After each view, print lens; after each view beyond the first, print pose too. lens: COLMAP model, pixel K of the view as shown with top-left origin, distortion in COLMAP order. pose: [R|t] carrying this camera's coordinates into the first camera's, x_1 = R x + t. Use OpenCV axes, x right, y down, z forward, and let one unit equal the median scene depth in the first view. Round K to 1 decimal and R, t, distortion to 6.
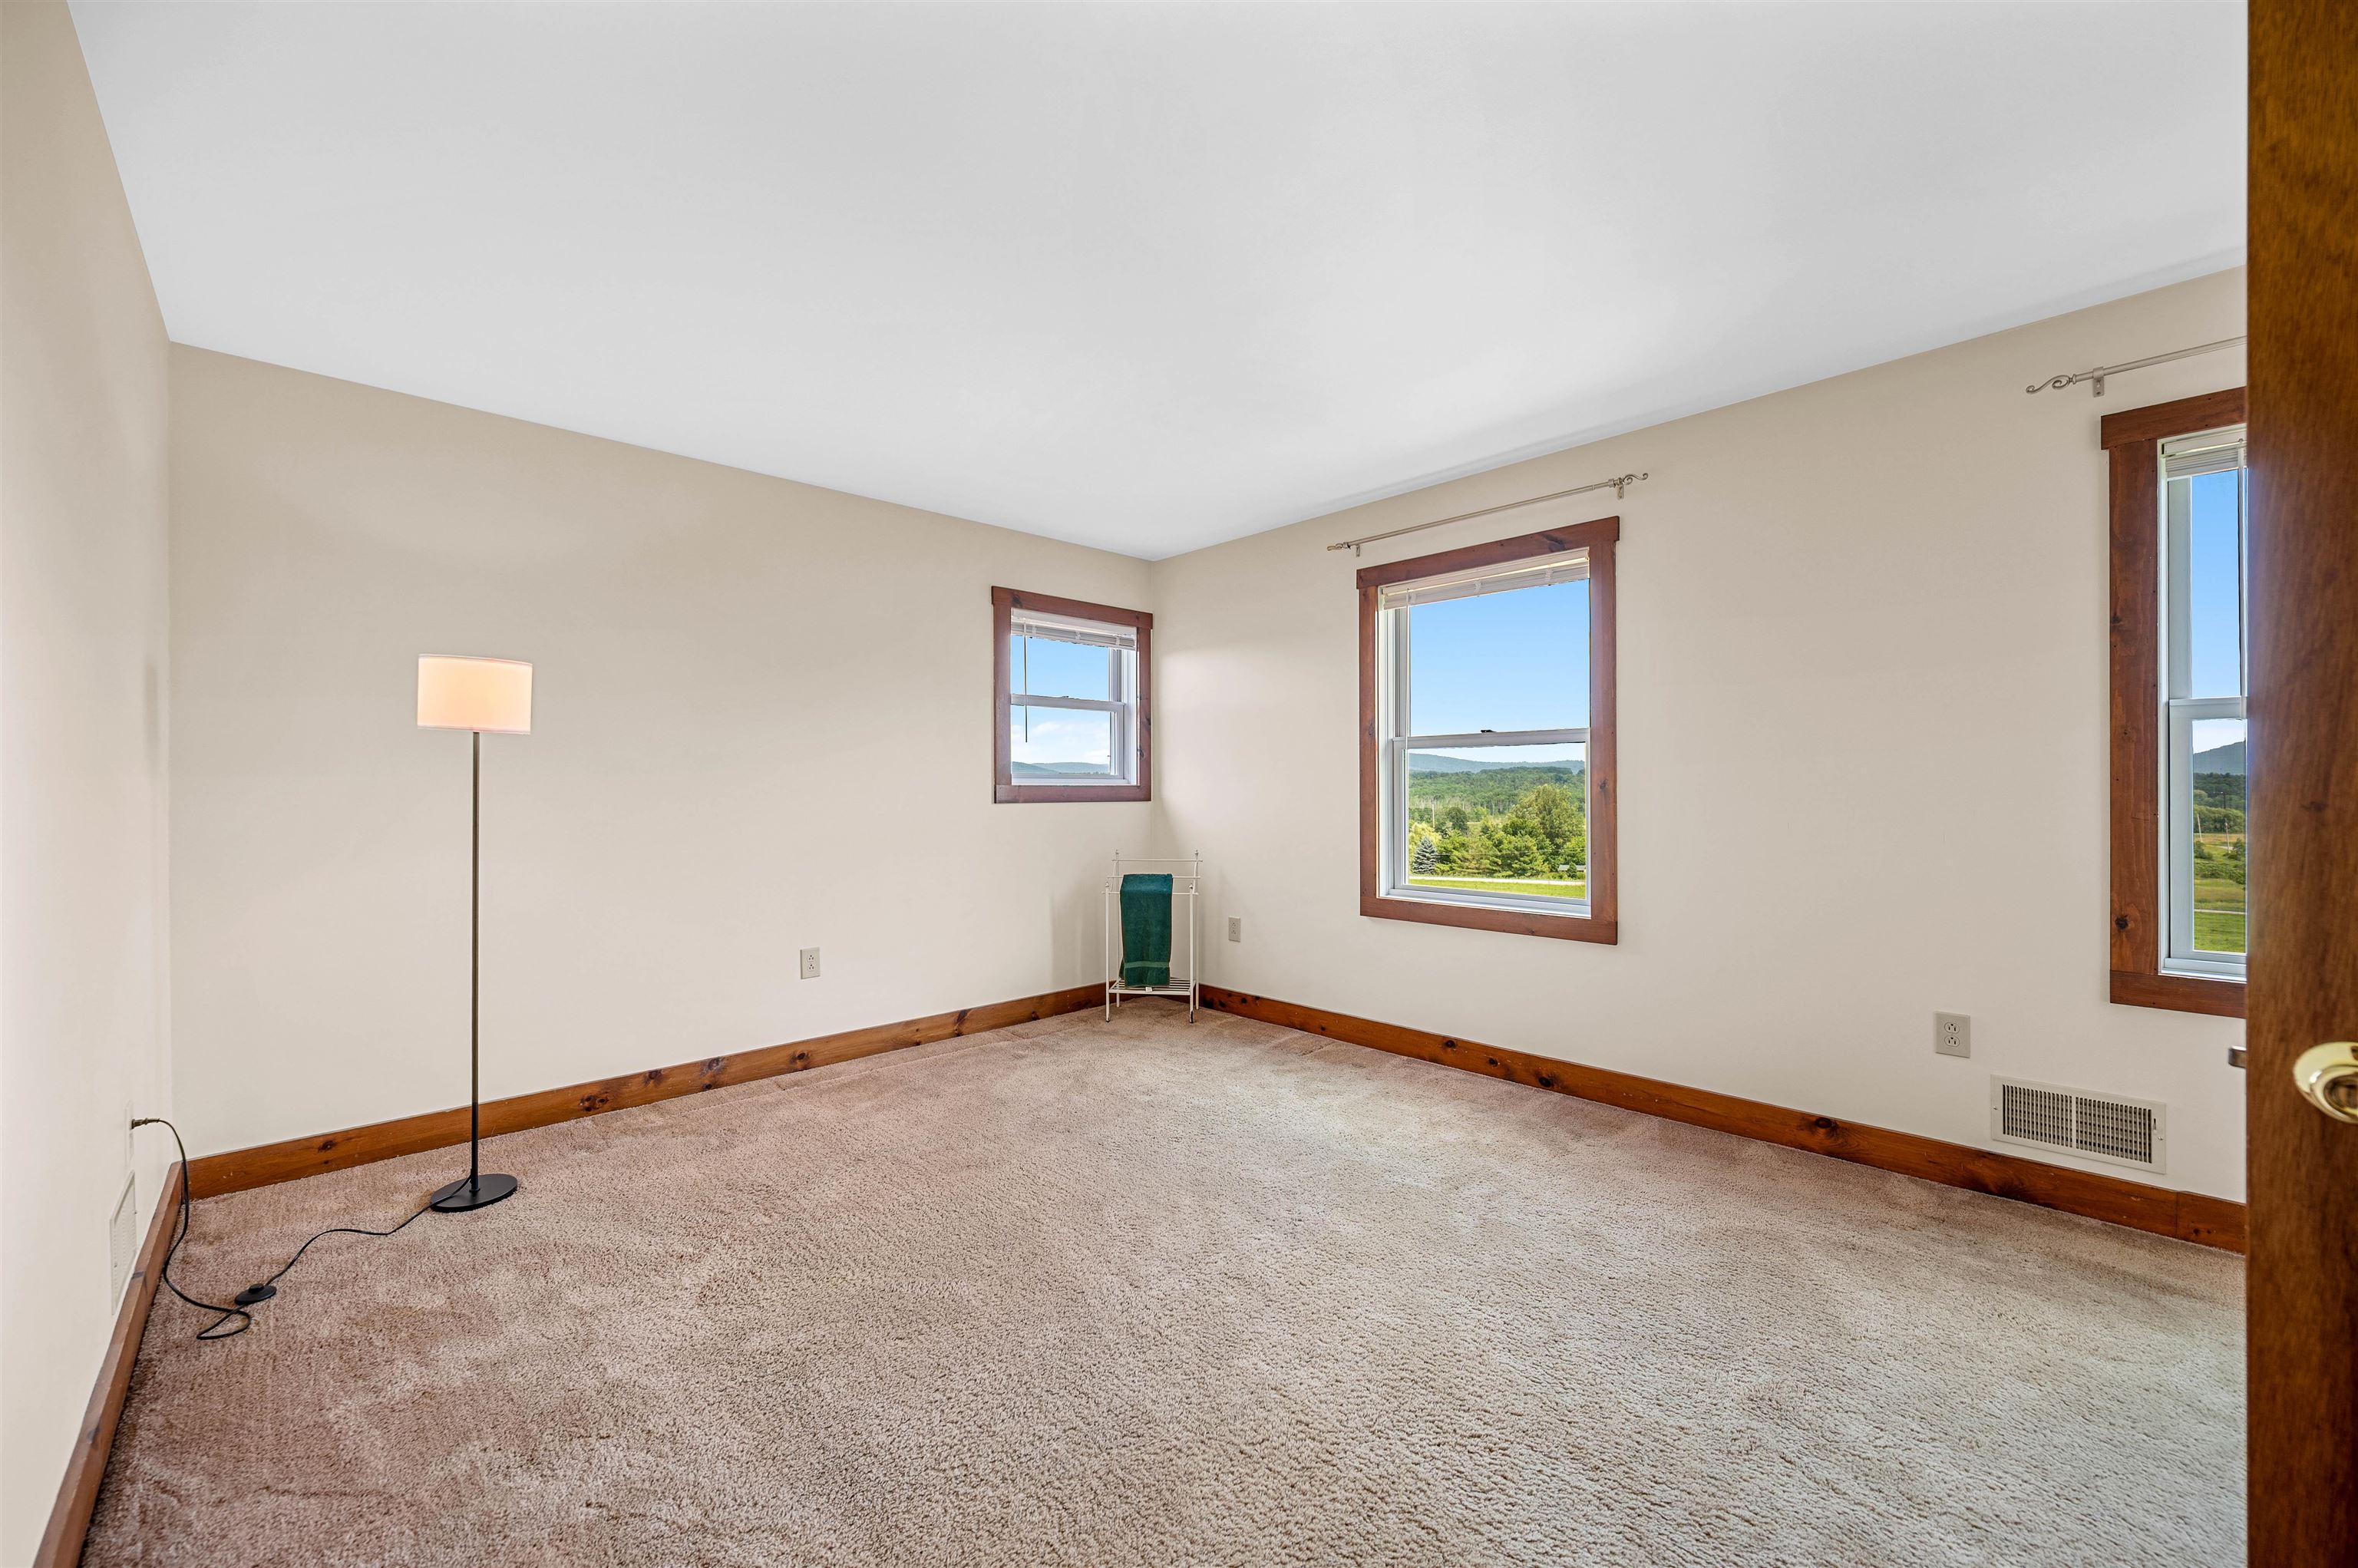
lens RADIAL K [[936.6, 0, 1166.0], [0, 936.6, 785.5], [0, 0, 1]] dist [-0.001225, -0.000428]
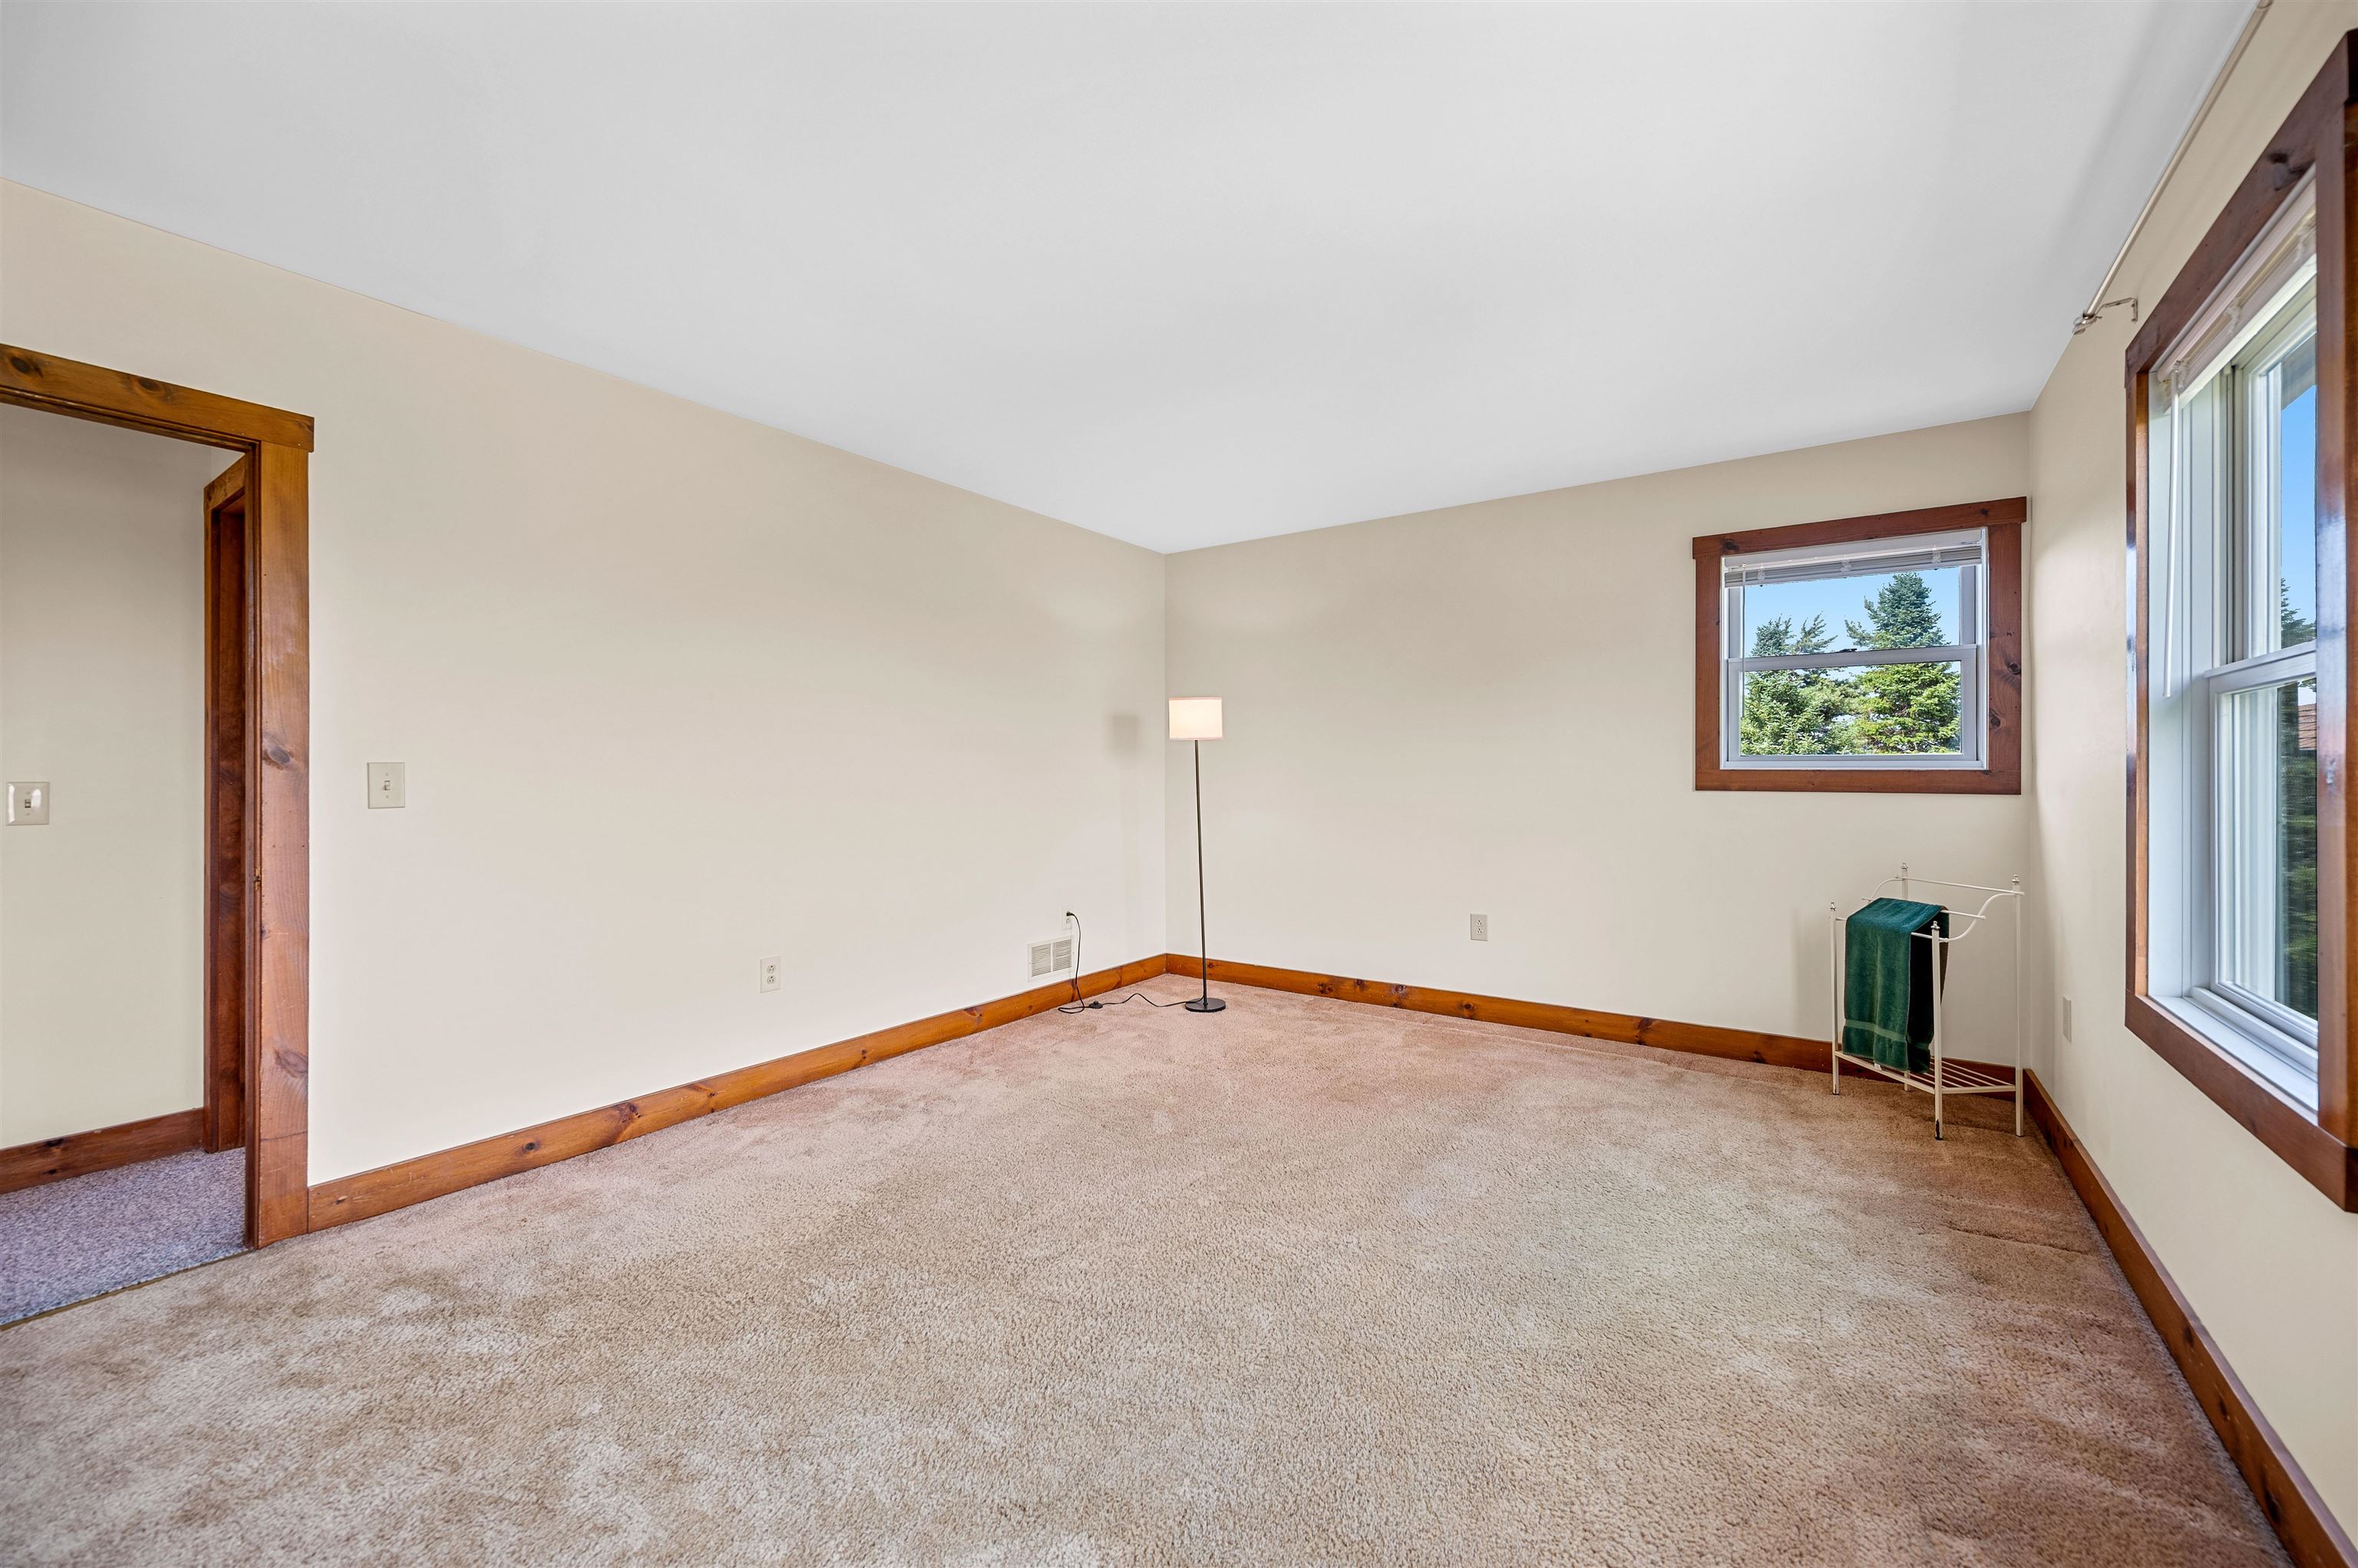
lens RADIAL K [[933.9, 0, 1175.5], [0, 933.9, 772.9], [0, 0, 1]] dist [-0.000833, -0.000341]
pose [[0.193005, 0.003579, -0.981191, 0.624012], [0.000134, 0.999993, 0.003674, -0.000621], [0.981198, -0.000841, 0.193003, 0.405446]]
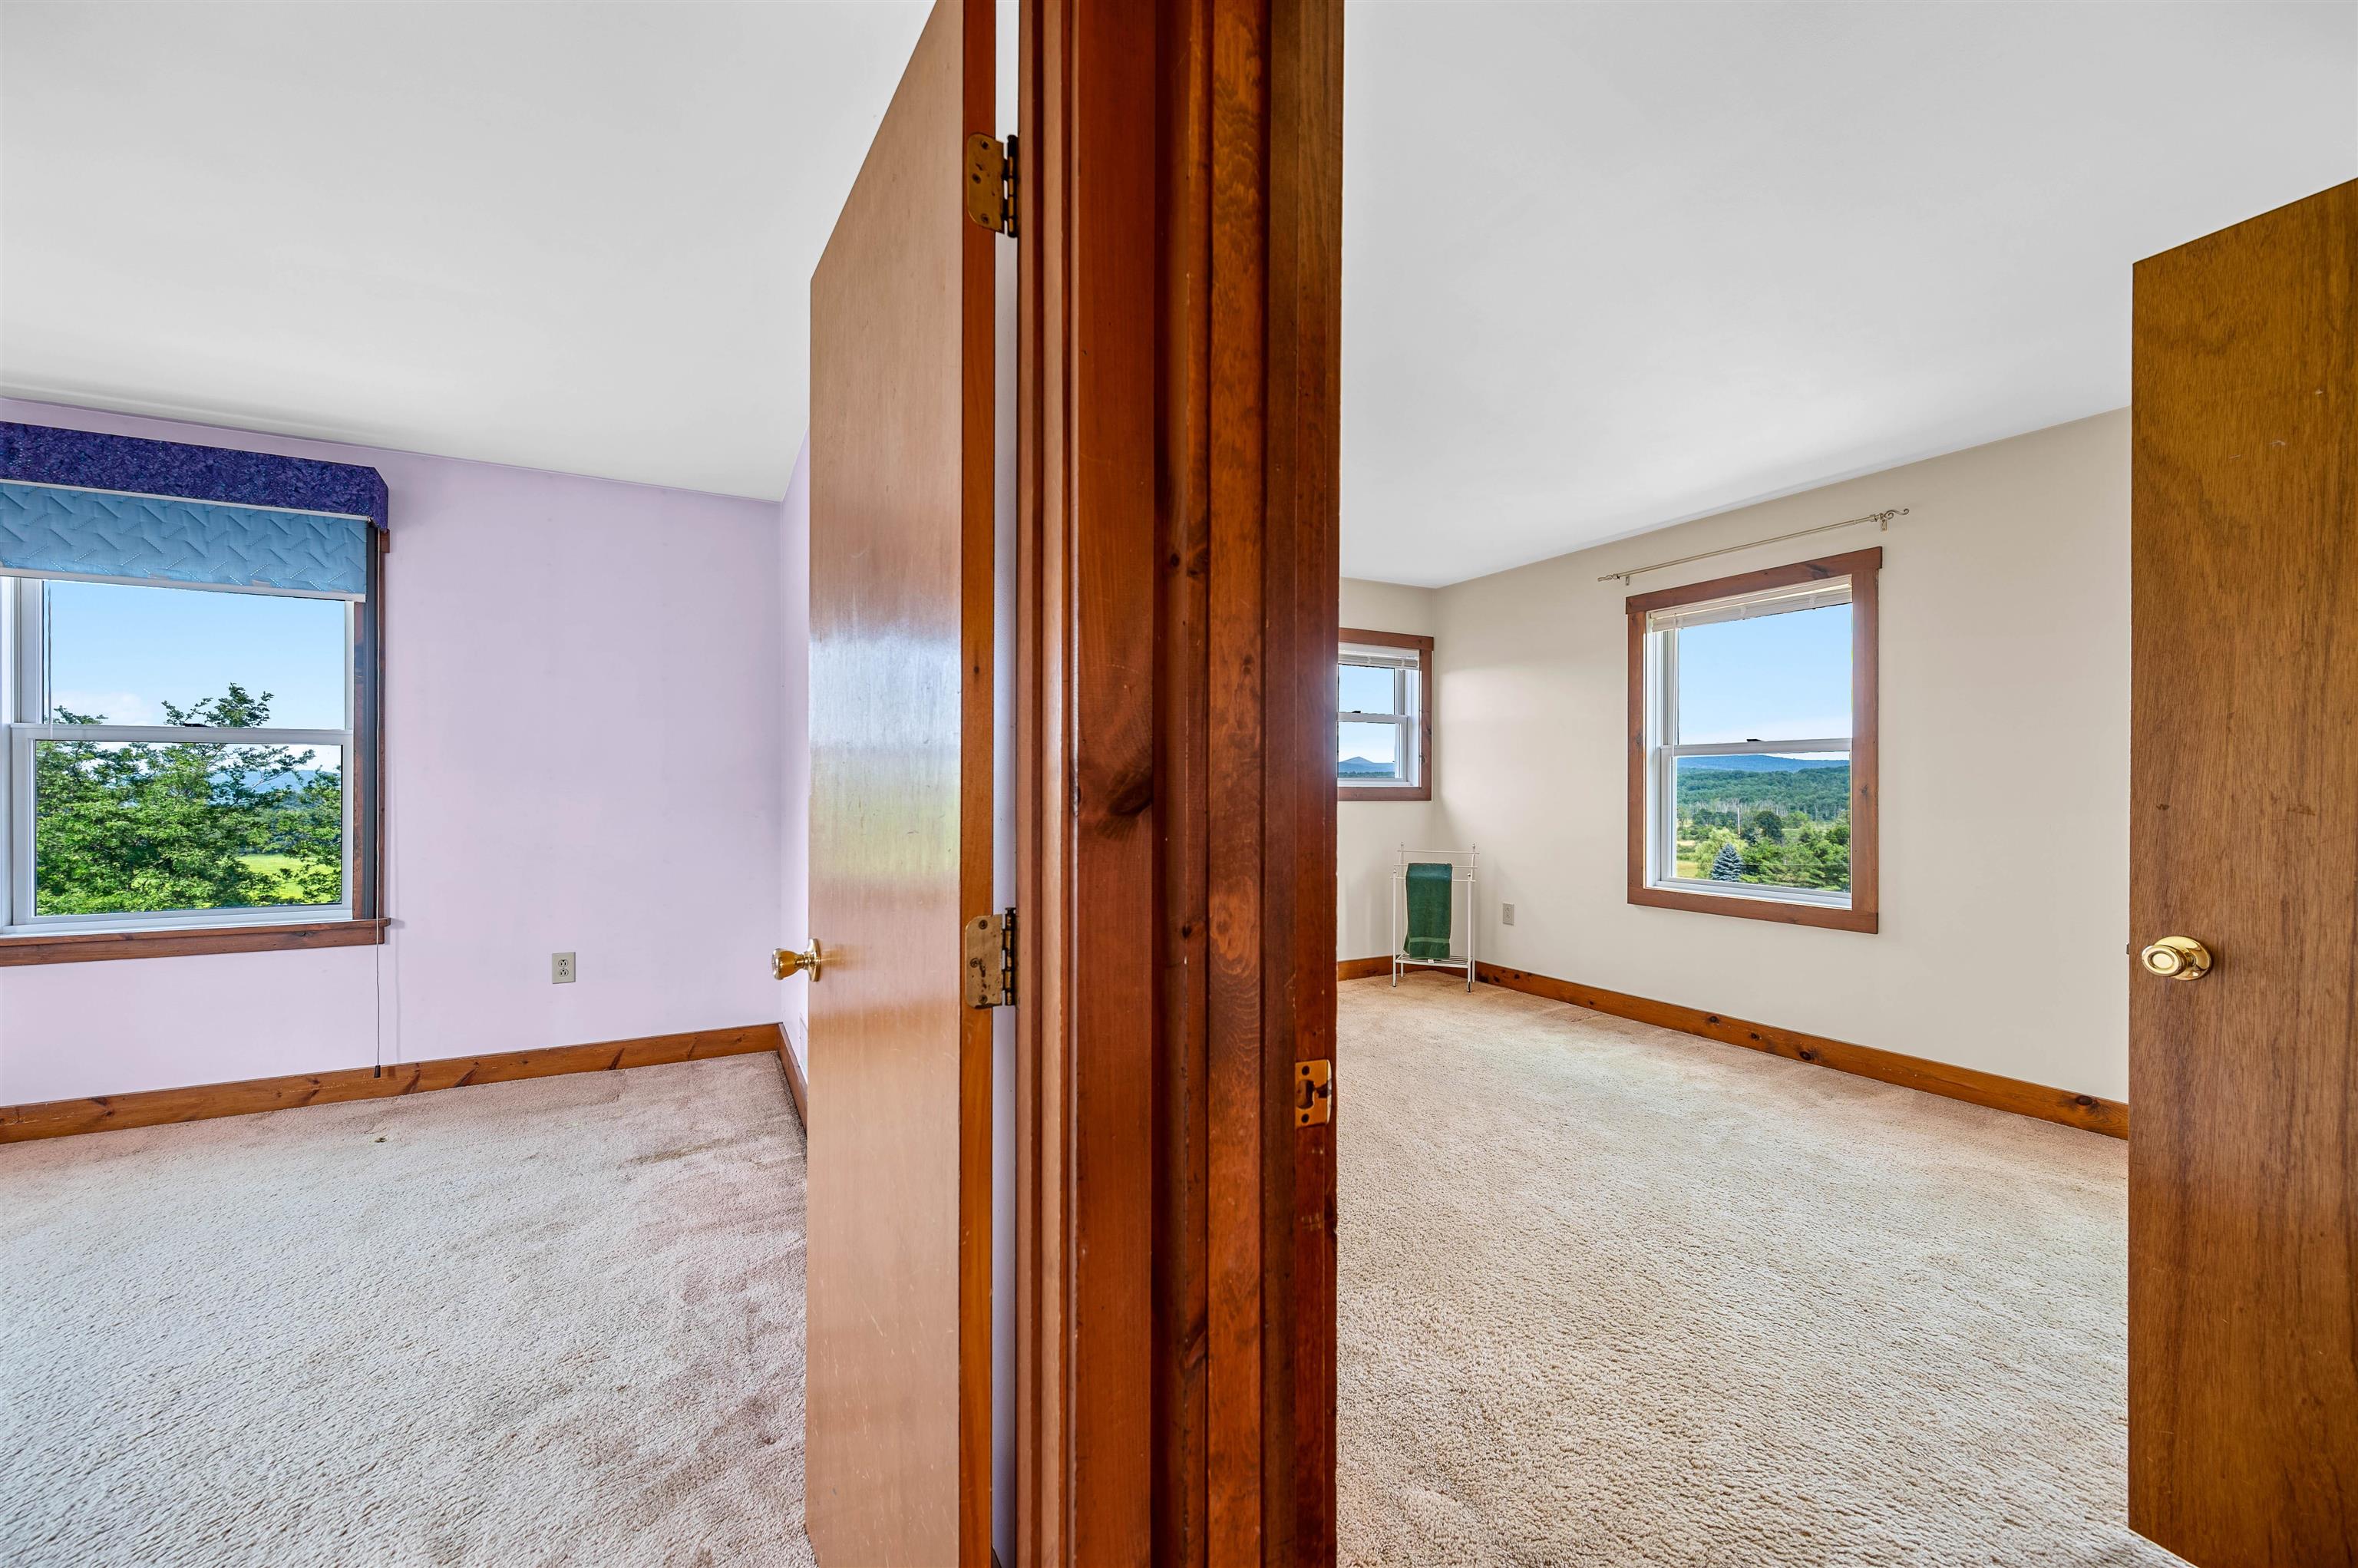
lens RADIAL K [[936.6, 0, 1166.0], [0, 936.6, 785.5], [0, 0, 1]] dist [-0.001225, -0.000428]
pose [[0.963453, 0.004439, -0.267842, -0.028193], [-0.004242, 0.999990, 0.001313, -0.002726], [0.267845, -0.000129, 0.963462, -0.246052]]
